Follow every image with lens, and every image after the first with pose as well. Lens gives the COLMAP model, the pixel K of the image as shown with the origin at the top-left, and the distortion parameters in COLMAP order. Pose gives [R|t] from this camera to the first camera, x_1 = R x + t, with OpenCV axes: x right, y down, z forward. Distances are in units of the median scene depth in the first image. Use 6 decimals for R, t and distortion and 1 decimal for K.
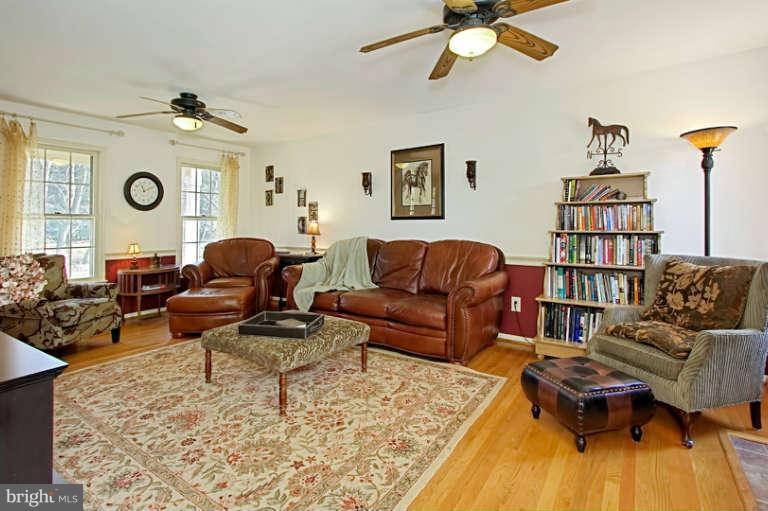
lens RADIAL K [[414.7, 0, 321.1], [0, 414.7, 224.4], [0, 0, 1]] dist [0.013494, 0.002836]
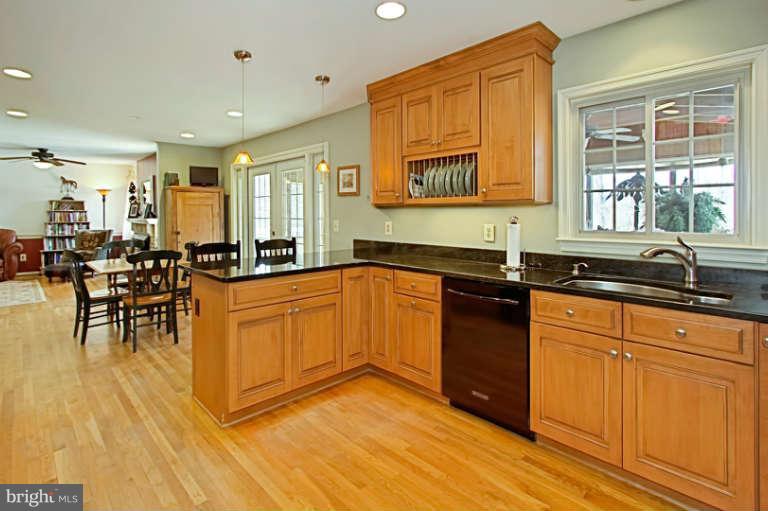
lens RADIAL K [[414.7, 0, 396.3], [0, 414.7, 219.4], [0, 0, 1]] dist [0.013494, 0.002836]
pose [[0.177849, -0.018474, 0.983884, -1.254952], [-0.008506, 0.999758, 0.020310, -0.058359], [-0.984021, -0.011981, 0.177649, -1.210231]]
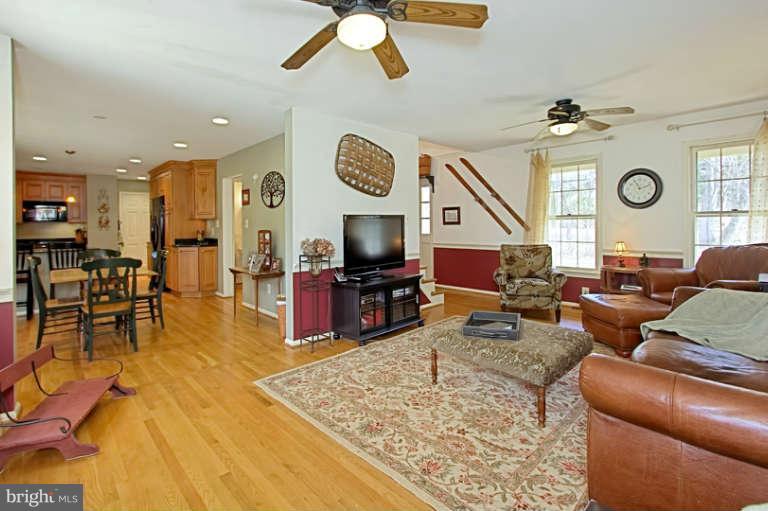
lens RADIAL K [[355.4, 0, 362.6], [0, 355.4, 222.4], [0, 0, 1]] dist [-0.000653, 0.000564]
pose [[-0.201553, -0.000547, -0.979477, 1.140951], [0.019835, 0.999792, -0.004640, -0.021461], [0.979277, -0.020364, -0.201500, 1.177322]]
